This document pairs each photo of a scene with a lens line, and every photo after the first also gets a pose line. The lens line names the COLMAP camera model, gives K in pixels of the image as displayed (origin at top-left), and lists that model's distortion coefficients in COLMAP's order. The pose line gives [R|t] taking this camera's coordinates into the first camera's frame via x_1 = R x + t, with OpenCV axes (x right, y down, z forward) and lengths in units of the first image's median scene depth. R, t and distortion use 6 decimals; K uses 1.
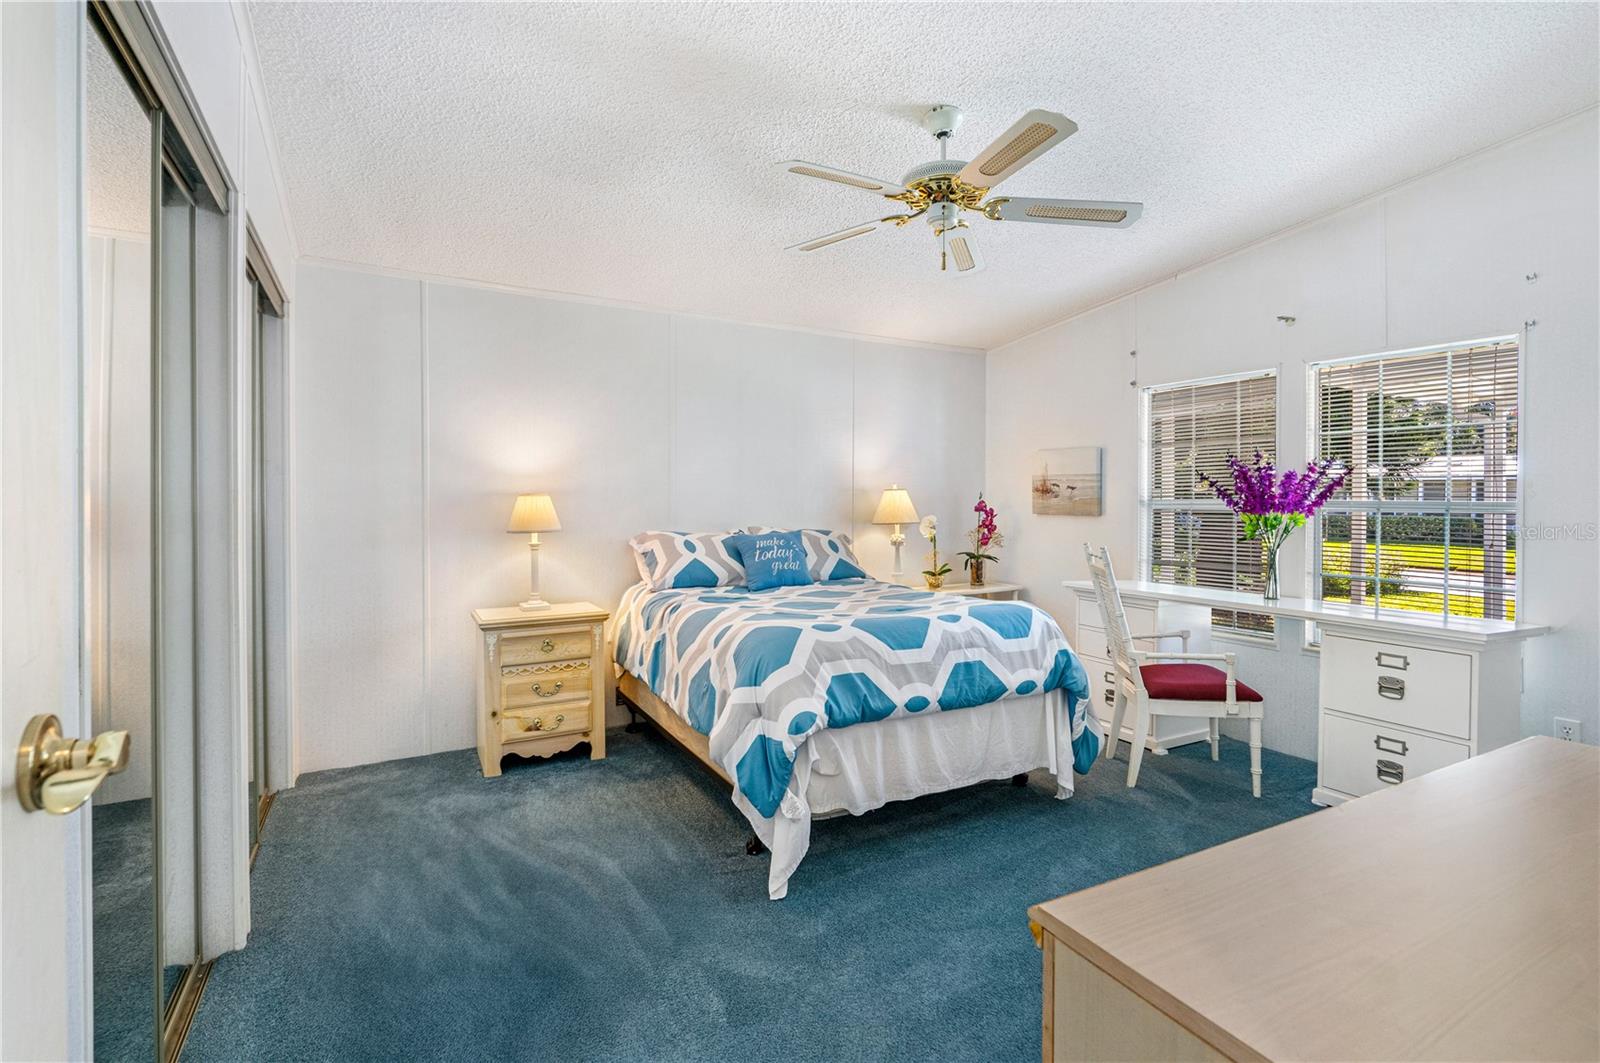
lens RADIAL K [[747.2, 0, 824.4], [0, 747.2, 511.9], [0, 0, 1]] dist [-0.002586, 0.001321]
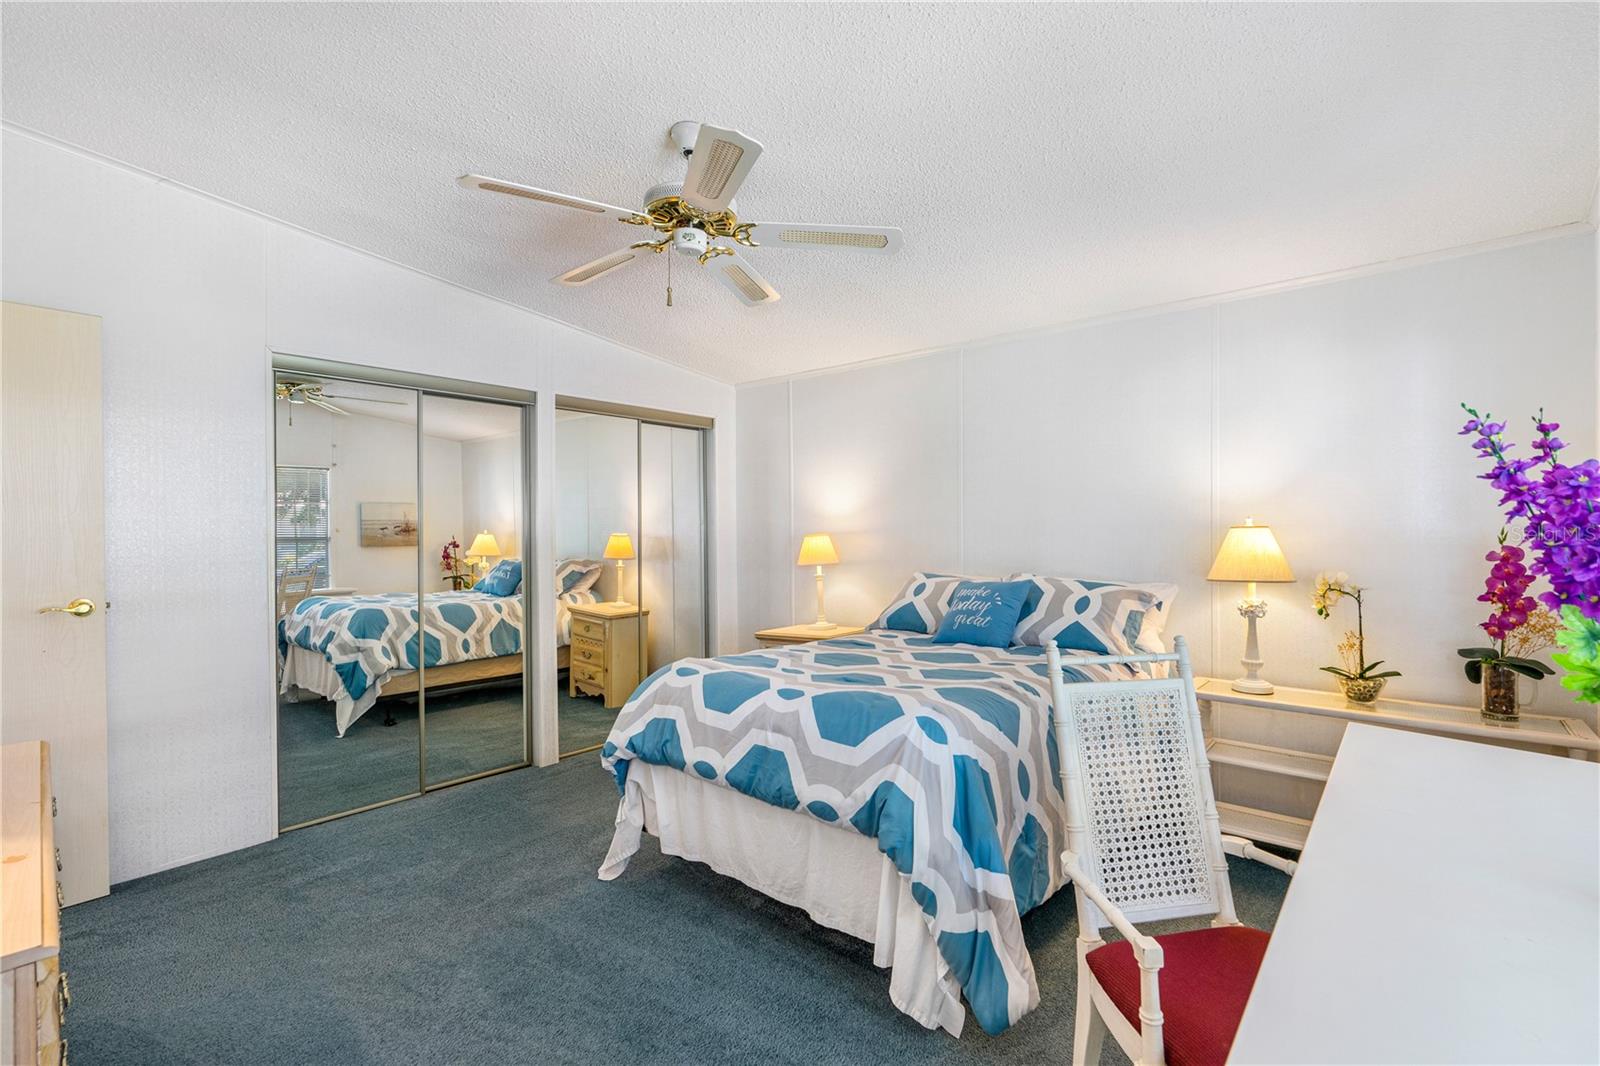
lens RADIAL K [[735.0, 0, 797.7], [0, 735.0, 532.1], [0, 0, 1]] dist [-0.001817, 0.000144]
pose [[0.319678, 0.003892, -0.947518, 0.813207], [-0.011502, 0.999934, 0.000227, -0.032262], [0.947456, 0.010826, 0.319702, 0.641074]]
